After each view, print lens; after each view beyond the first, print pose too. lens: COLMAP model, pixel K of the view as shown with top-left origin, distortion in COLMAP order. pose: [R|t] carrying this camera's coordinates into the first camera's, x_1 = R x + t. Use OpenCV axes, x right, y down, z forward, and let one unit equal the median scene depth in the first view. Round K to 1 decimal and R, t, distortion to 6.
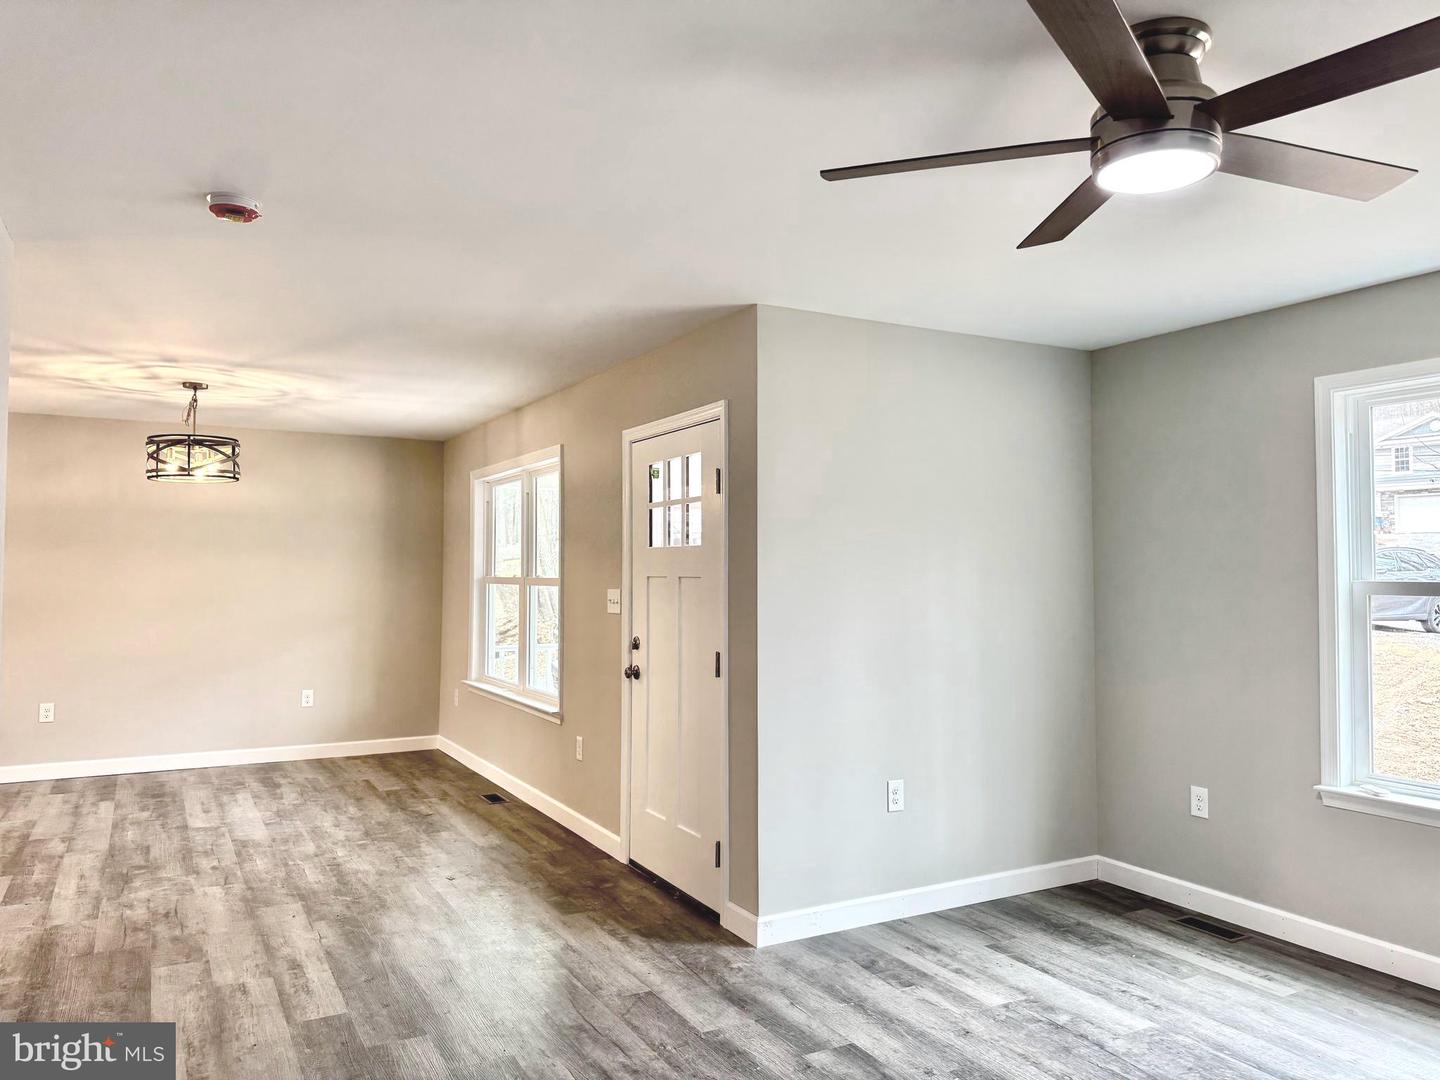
lens RADIAL K [[1016.6, 0, 727.7], [0, 1016.6, 532.8], [0, 0, 1]] dist [0.043294, -0.057364]
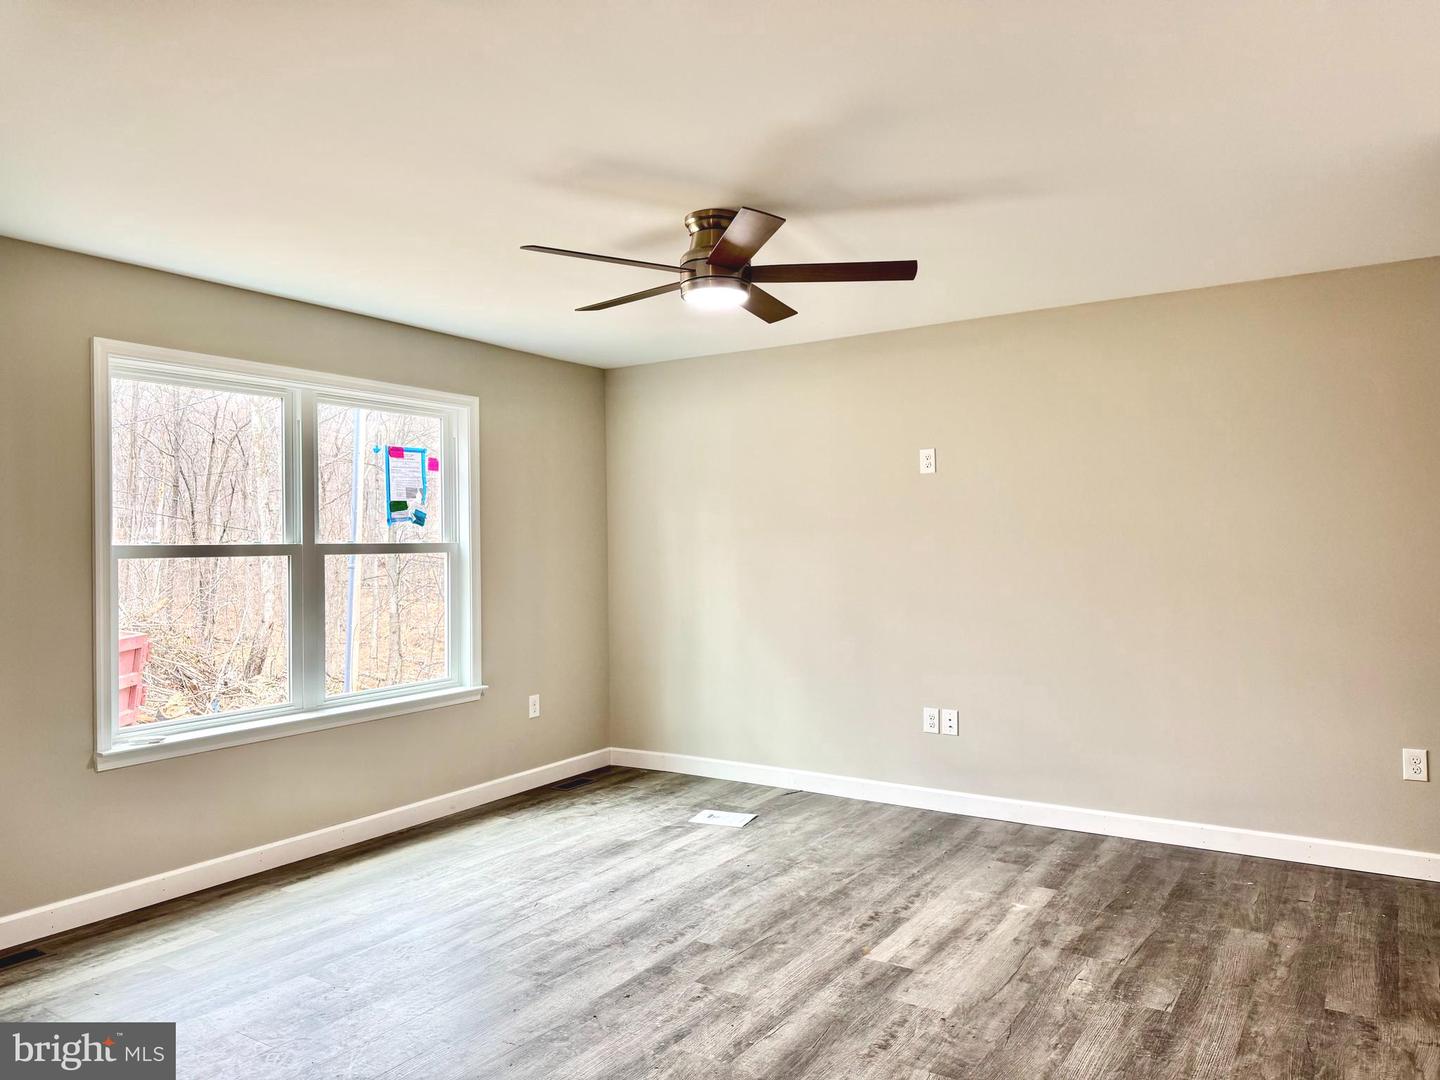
lens RADIAL K [[1016.6, 0, 725.3], [0, 1016.6, 543.7], [0, 0, 1]] dist [0.043294, -0.057364]
pose [[-0.469206, -0.015386, 0.882955, -0.594869], [-0.038561, 0.999251, -0.003079, 0.027107], [-0.882247, -0.035493, -0.469448, 0.979210]]
